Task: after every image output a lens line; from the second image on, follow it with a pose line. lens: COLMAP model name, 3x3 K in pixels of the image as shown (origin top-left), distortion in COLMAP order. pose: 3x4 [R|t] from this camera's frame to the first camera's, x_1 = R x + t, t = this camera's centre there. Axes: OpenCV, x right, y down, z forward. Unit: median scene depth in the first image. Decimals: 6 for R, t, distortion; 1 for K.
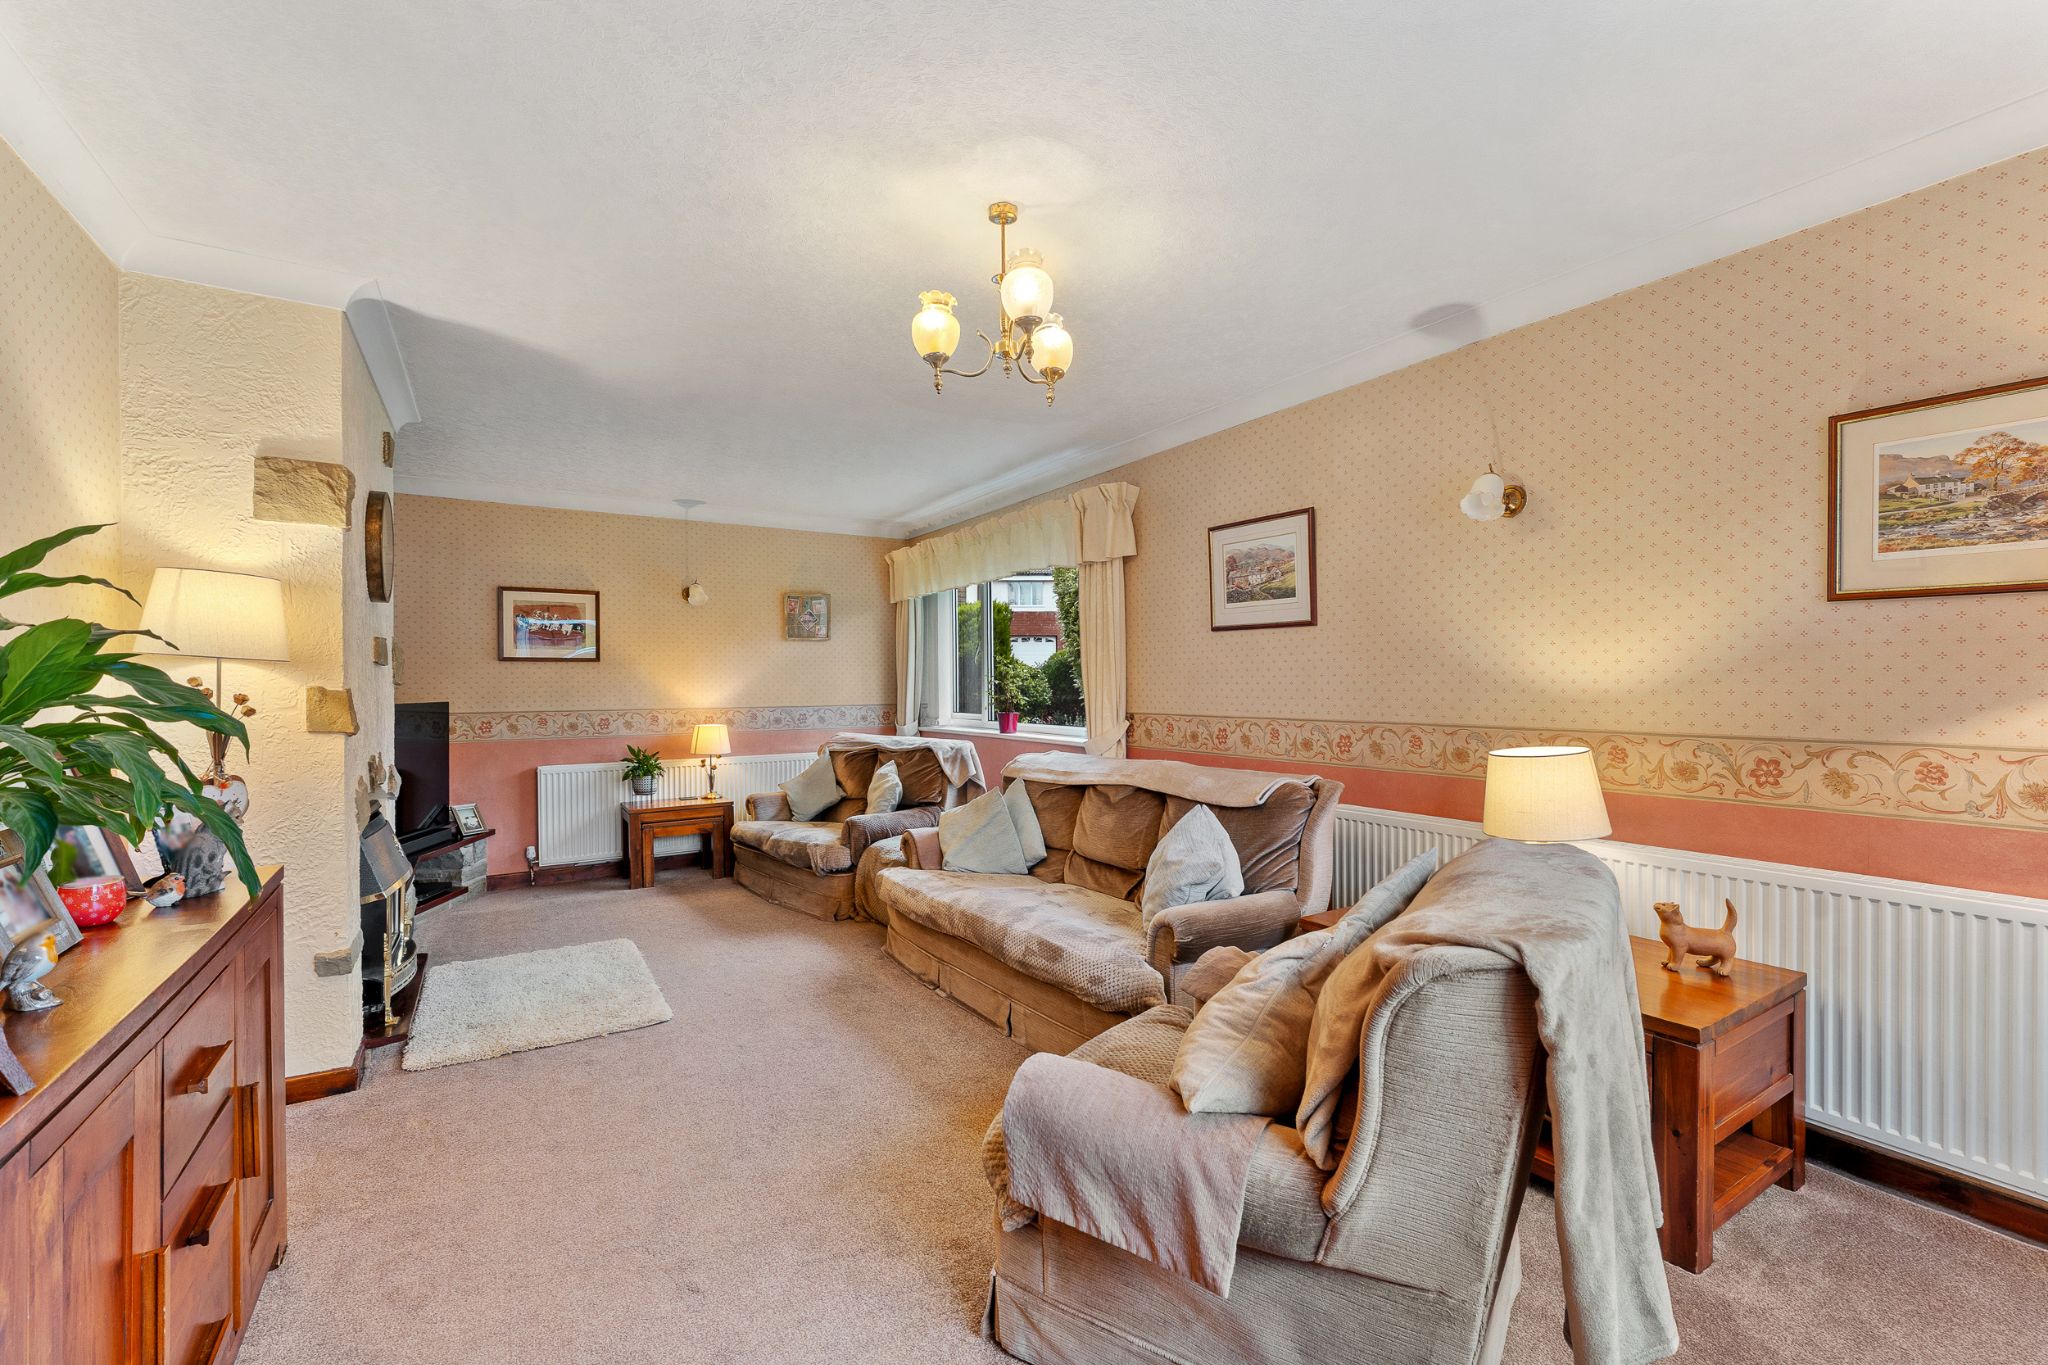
lens RADIAL K [[877.7, 0, 1027.3], [0, 877.7, 695.2], [0, 0, 1]] dist [-0.000465, 0.000031]
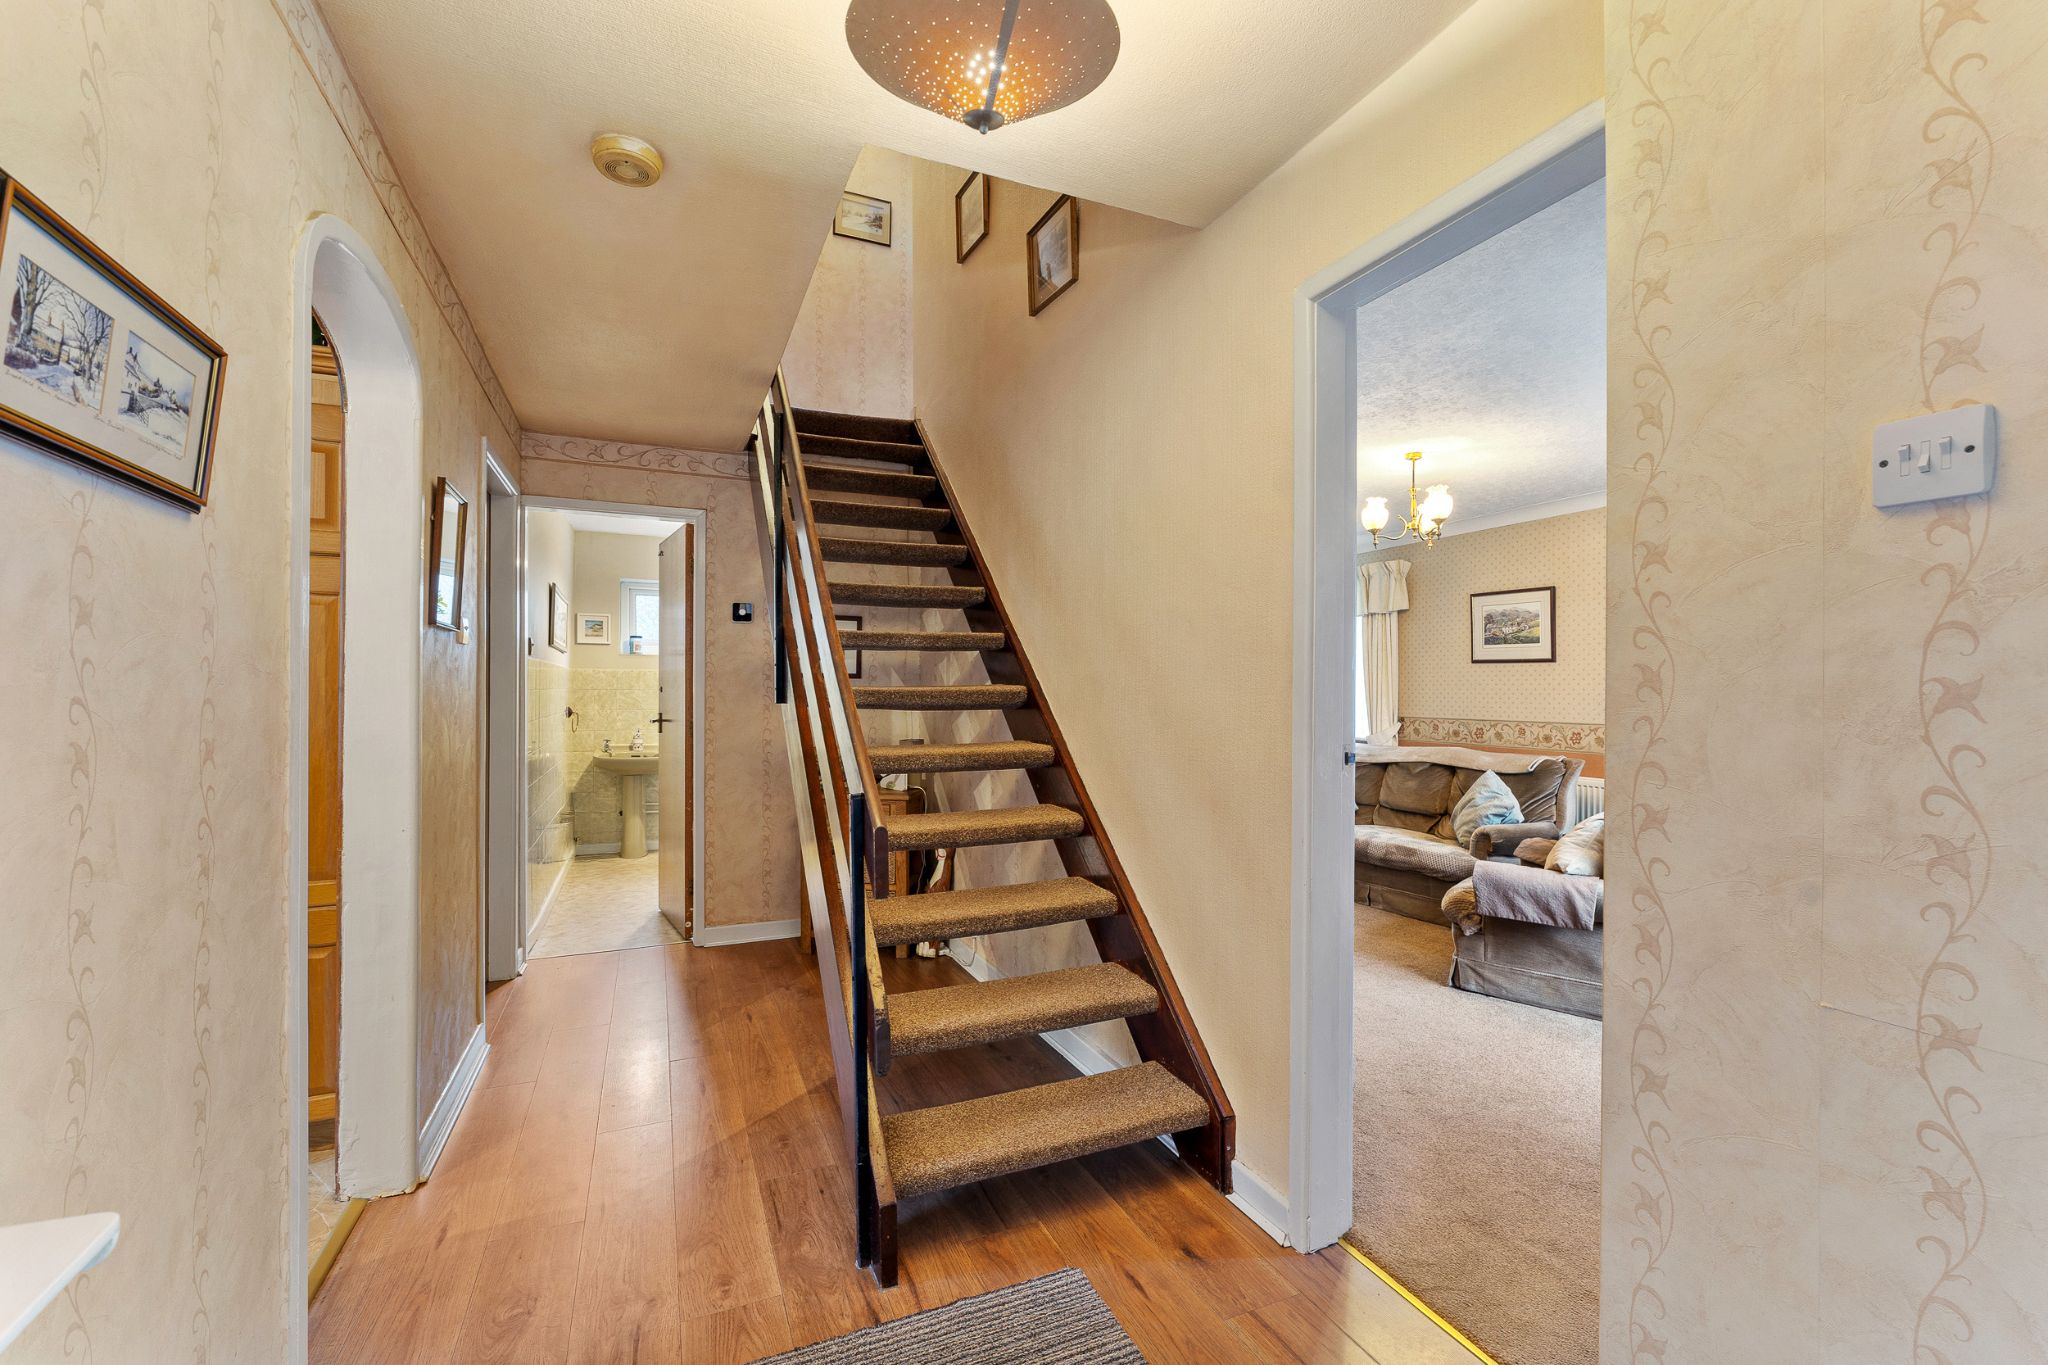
lens RADIAL K [[855.4, 0, 1022.6], [0, 855.4, 698.6], [0, 0, 1]] dist [0.001036, 0.000095]
pose [[0.989971, 0.011212, -0.140828, -0.392856], [-0.011513, 0.999933, -0.001323, -0.001628], [0.140804, 0.002931, 0.990033, -0.636621]]
